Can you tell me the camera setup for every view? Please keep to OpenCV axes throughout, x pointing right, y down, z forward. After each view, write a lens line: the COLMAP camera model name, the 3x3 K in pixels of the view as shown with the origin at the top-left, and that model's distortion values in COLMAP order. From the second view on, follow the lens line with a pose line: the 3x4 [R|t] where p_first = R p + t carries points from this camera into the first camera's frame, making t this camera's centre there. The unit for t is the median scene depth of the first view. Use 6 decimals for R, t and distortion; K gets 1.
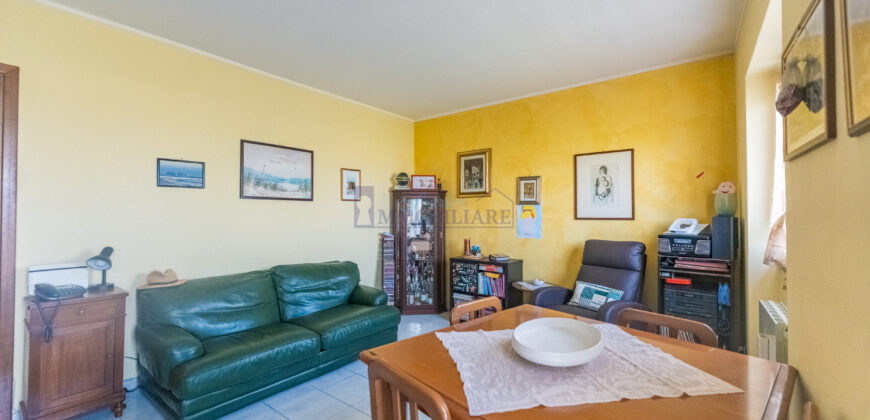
lens RADIAL K [[345.1, 0, 436.2], [0, 345.1, 209.0], [0, 0, 1]] dist [-0.006721, 0.000255]
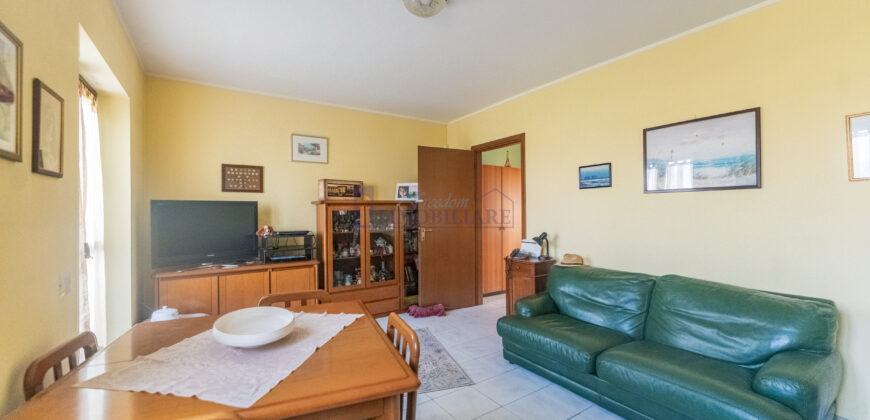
lens RADIAL K [[345.1, 0, 434.5], [0, 345.1, 209.6], [0, 0, 1]] dist [-0.006721, 0.000255]
pose [[-0.322176, -0.002765, -0.946676, 0.425015], [0.022980, 0.999678, -0.010741, 0.008356], [0.946401, -0.025215, -0.322008, 0.664601]]
